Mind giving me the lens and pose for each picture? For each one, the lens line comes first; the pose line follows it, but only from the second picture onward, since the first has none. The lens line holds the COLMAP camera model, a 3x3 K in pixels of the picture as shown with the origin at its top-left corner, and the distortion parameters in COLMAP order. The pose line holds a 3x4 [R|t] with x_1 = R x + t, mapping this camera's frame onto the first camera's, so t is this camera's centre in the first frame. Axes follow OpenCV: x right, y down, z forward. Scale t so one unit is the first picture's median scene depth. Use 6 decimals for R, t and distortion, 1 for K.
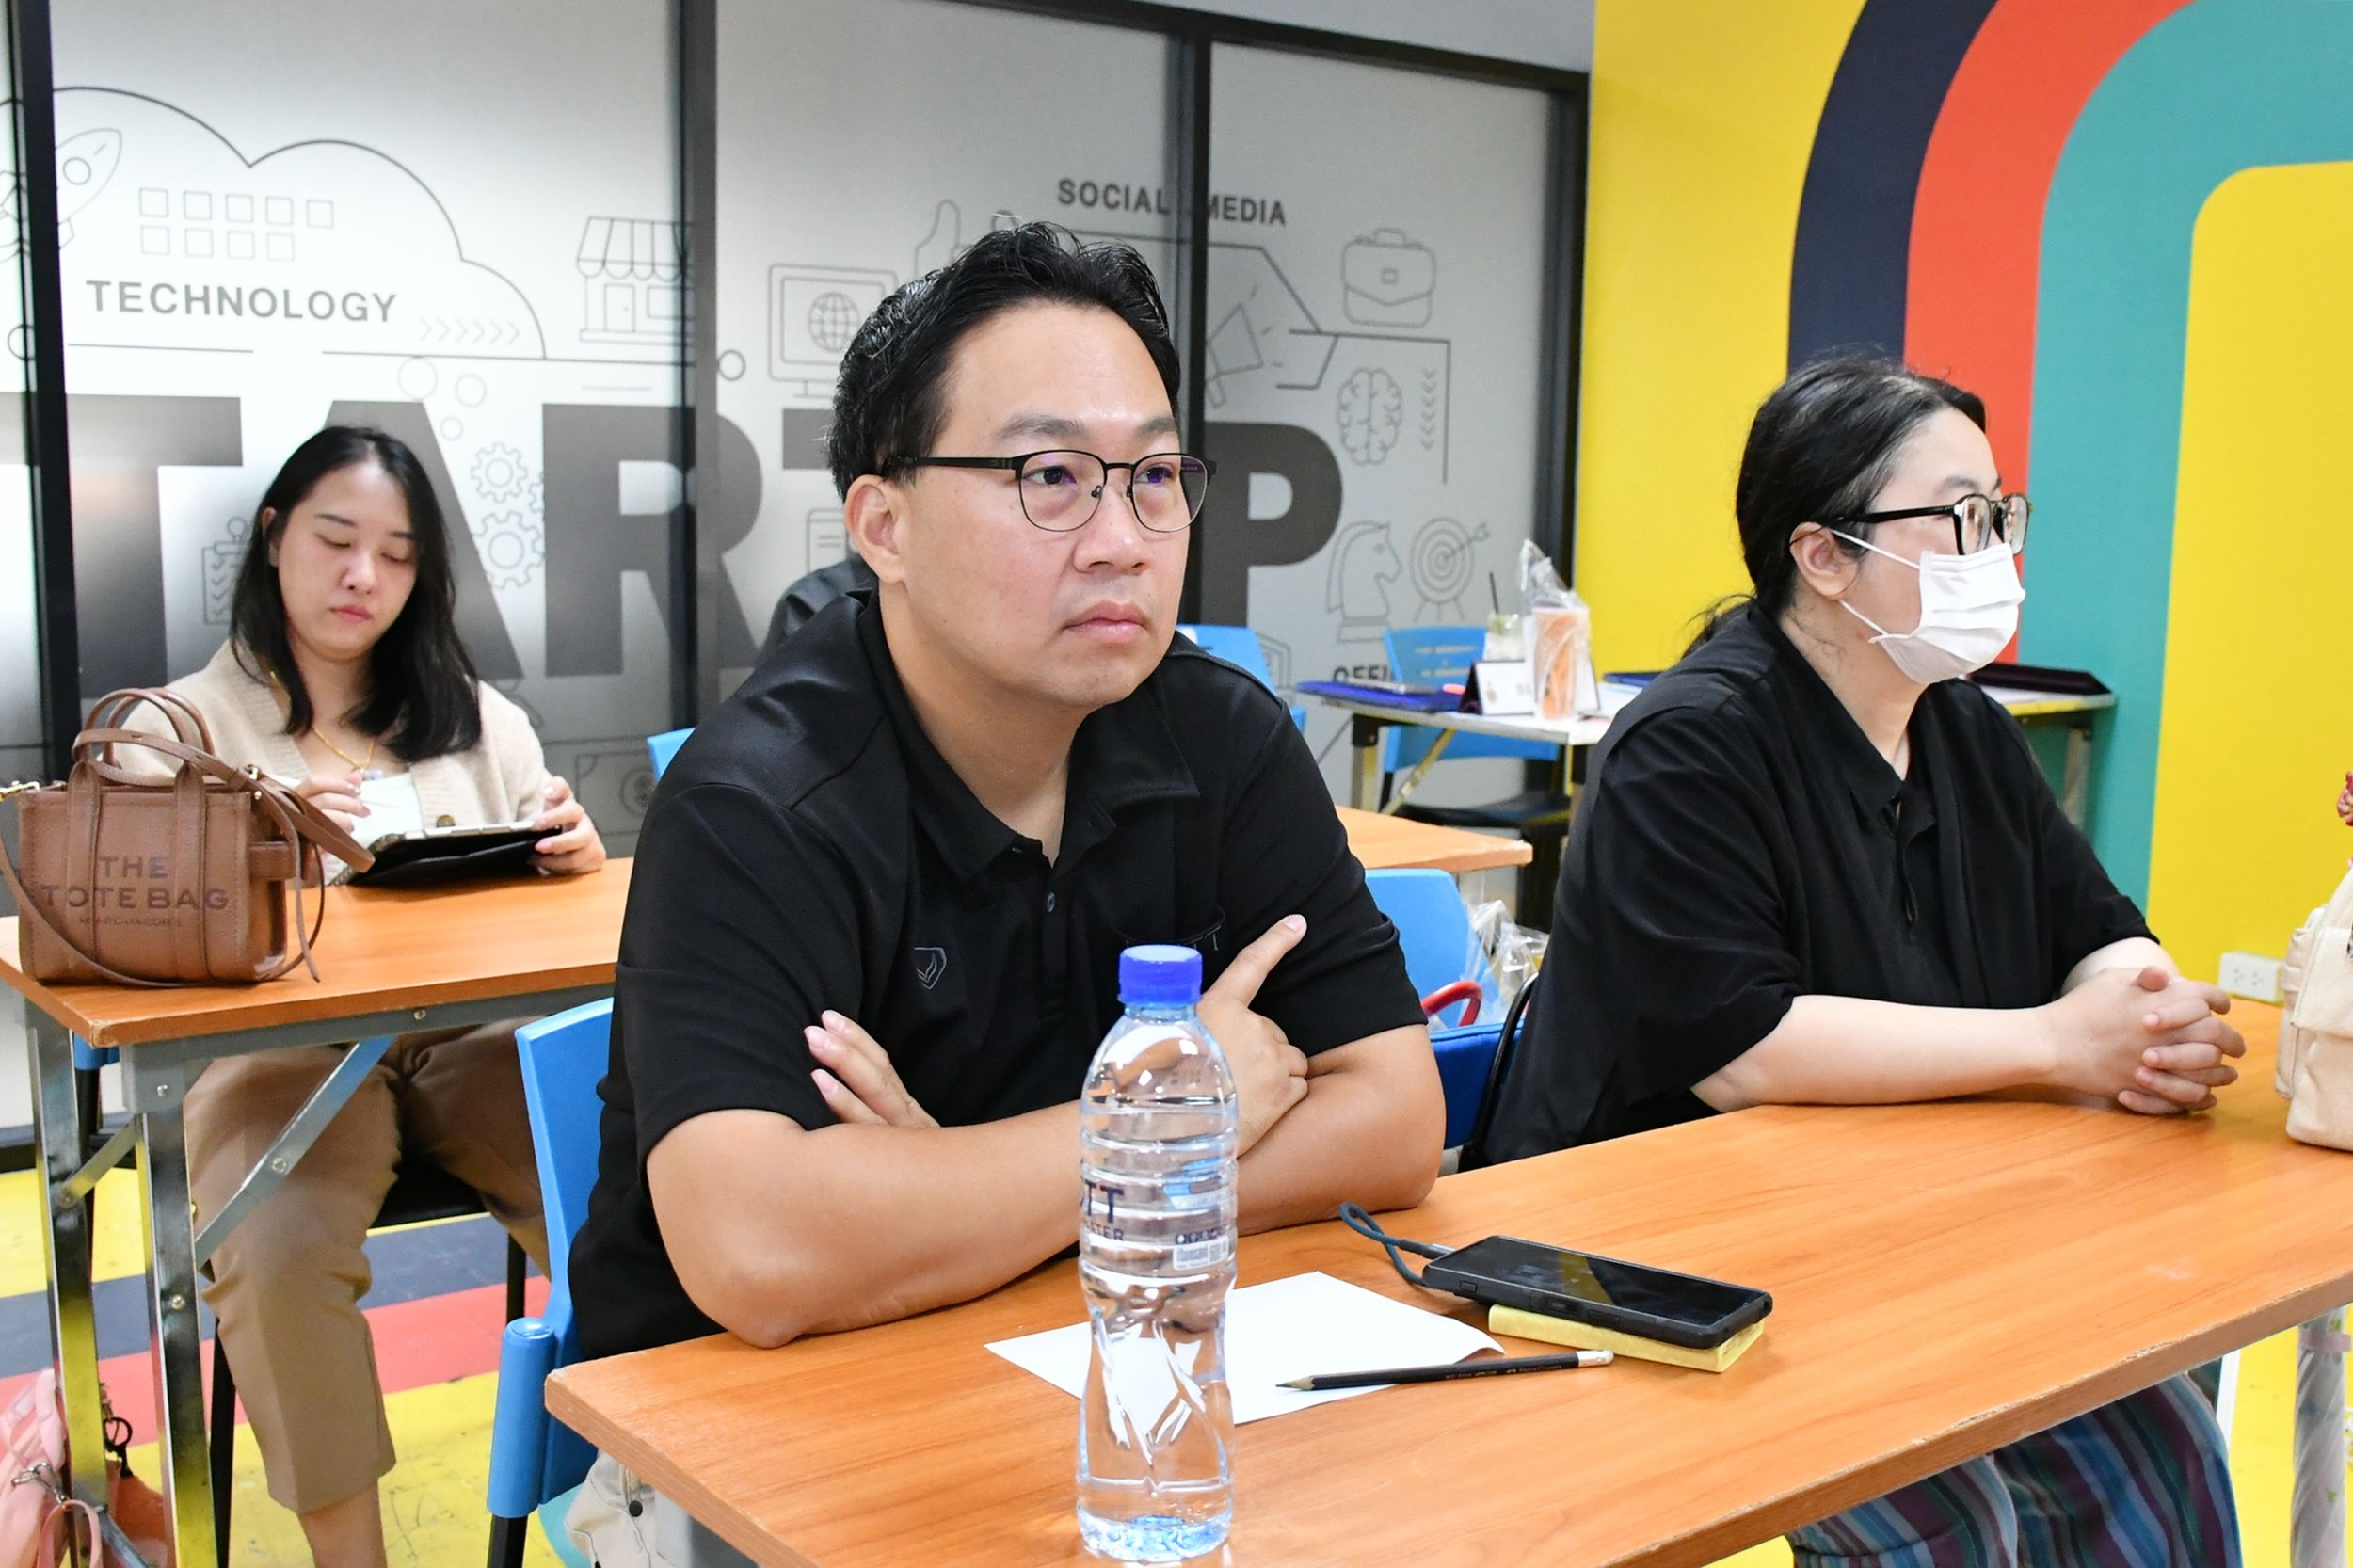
lens RADIAL K [[2488.8, 0, 1174.2], [0, 2488.8, 783.3], [0, 0, 1]] dist [-0.044577, 0.000000]
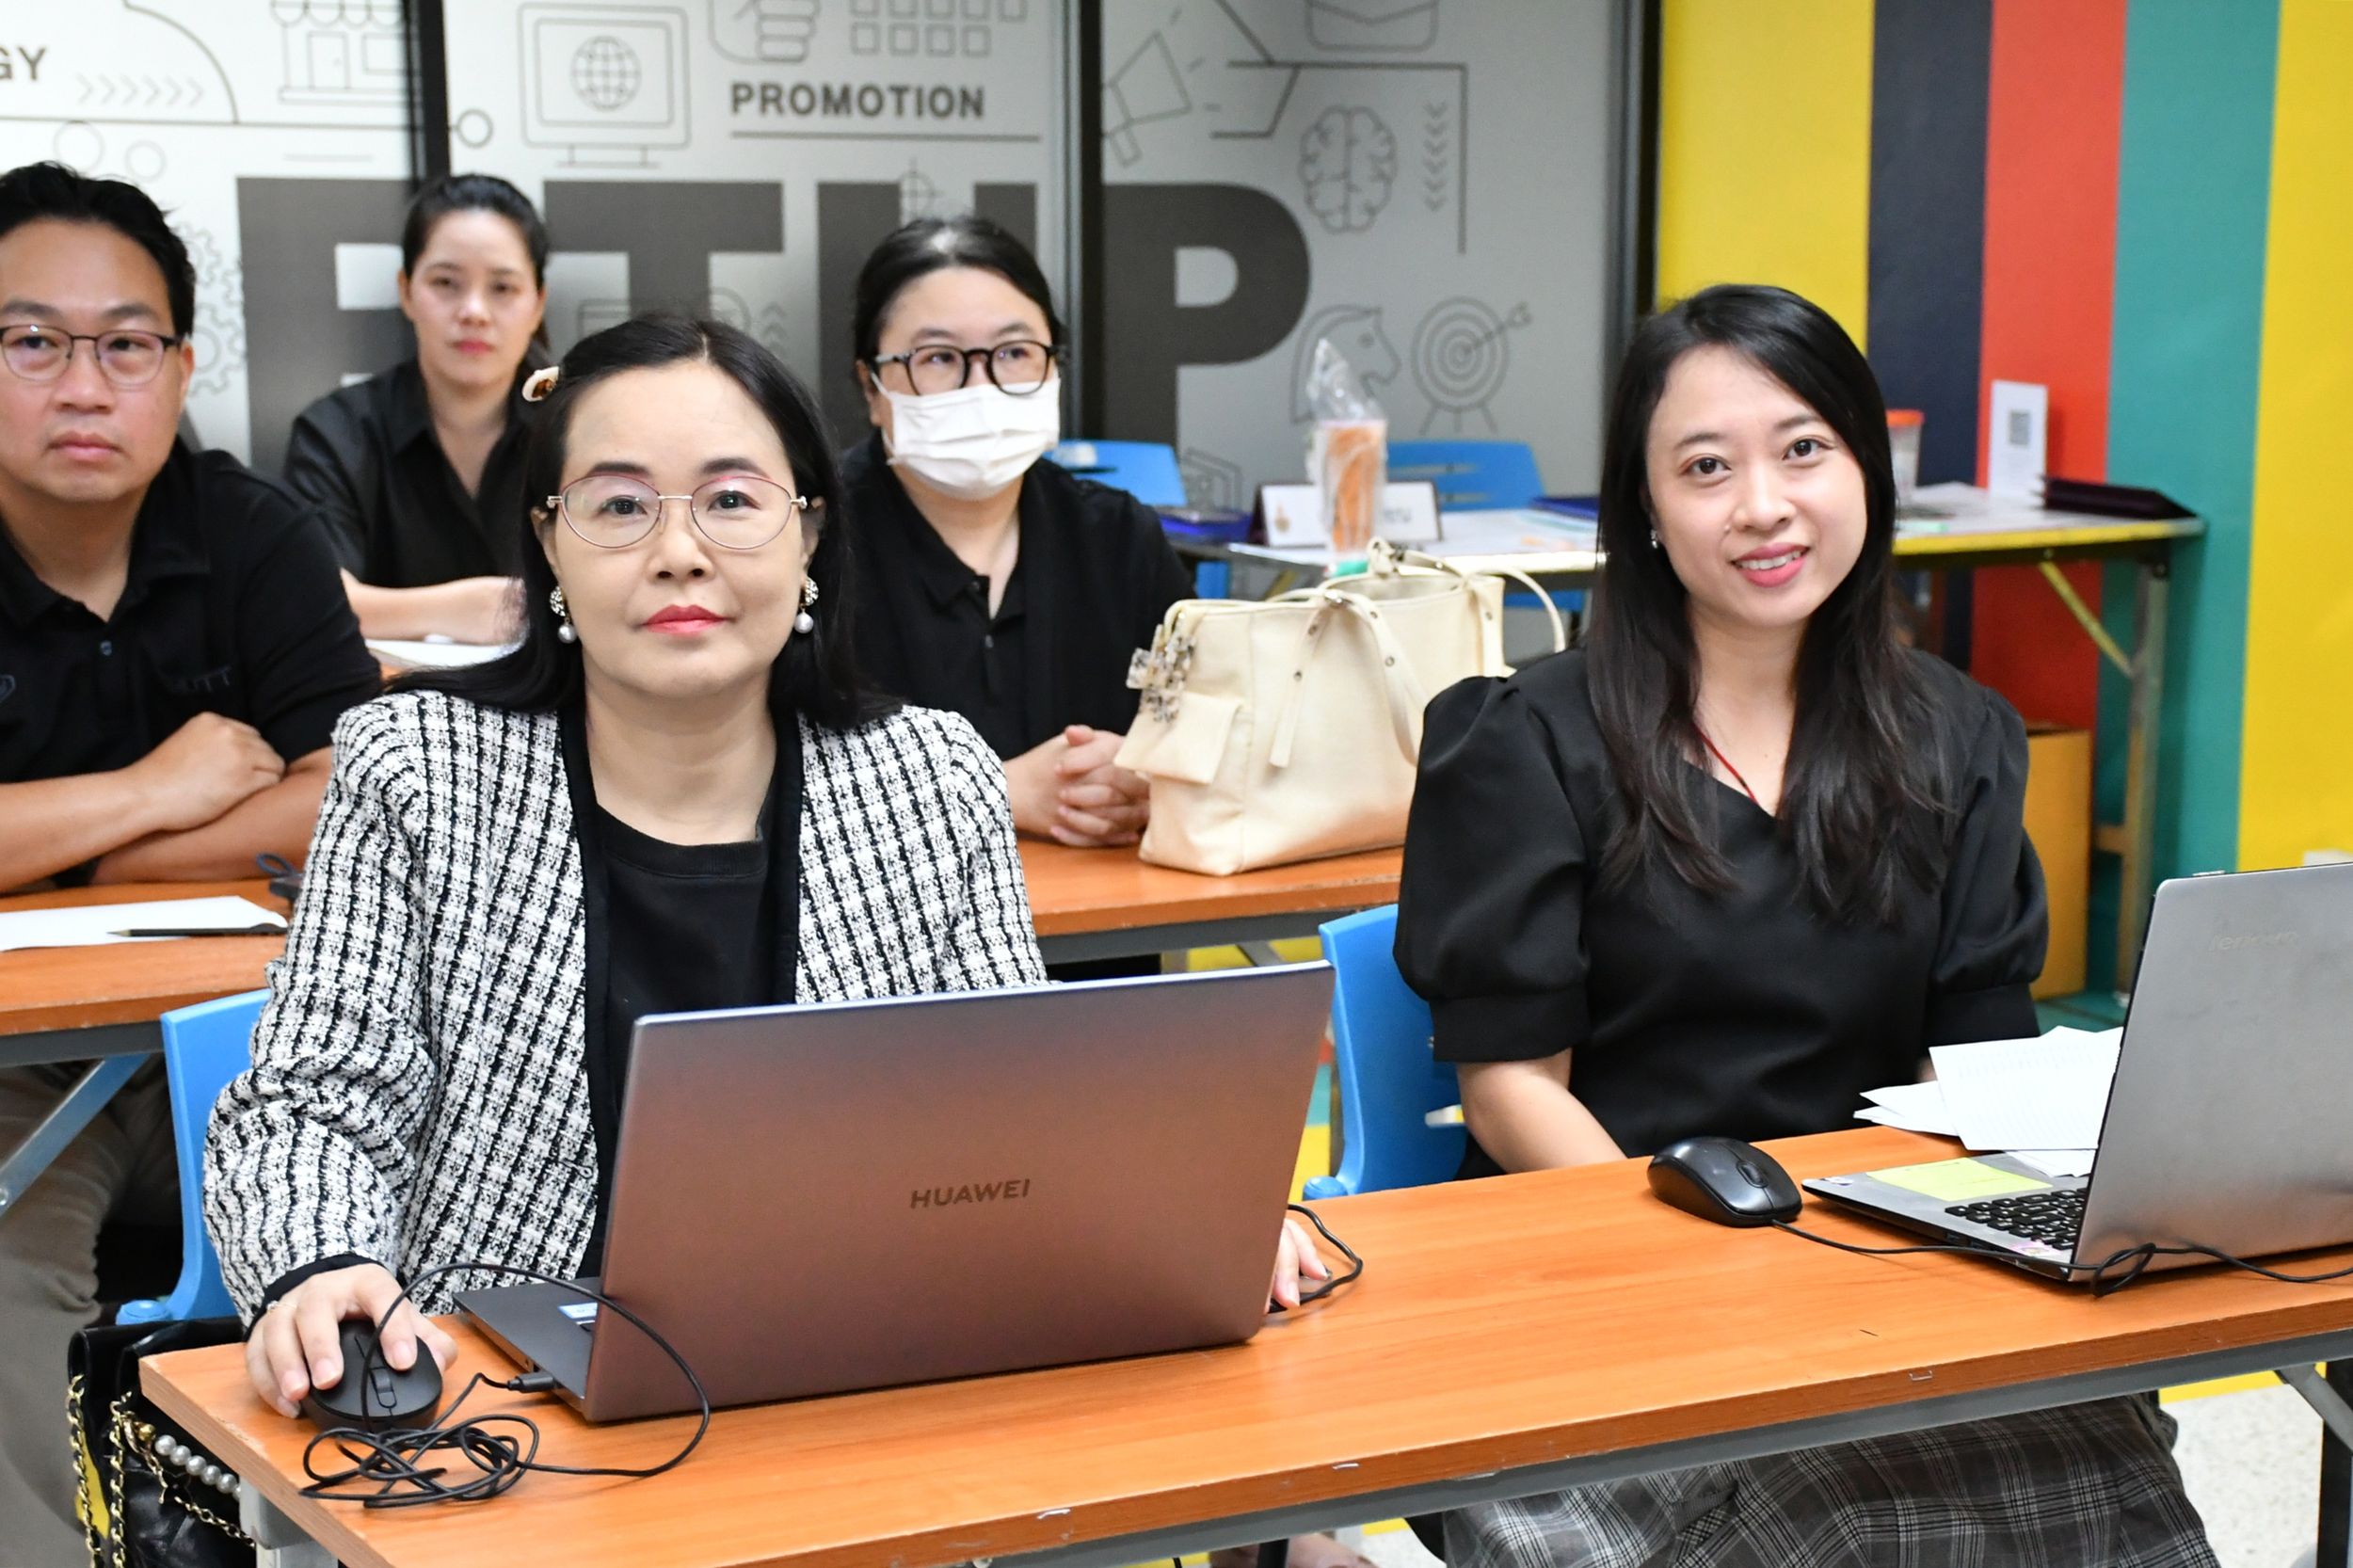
lens RADIAL K [[4286.9, 0, 1177.6], [0, 4286.9, 780.1], [0, 0, 1]] dist [0.397550, 0.000000]
pose [[0.985948, 0.009529, -0.166778, 0.275042], [-0.006526, 0.999807, 0.018540, 0.020909], [0.166922, -0.017191, 0.985820, -0.380785]]
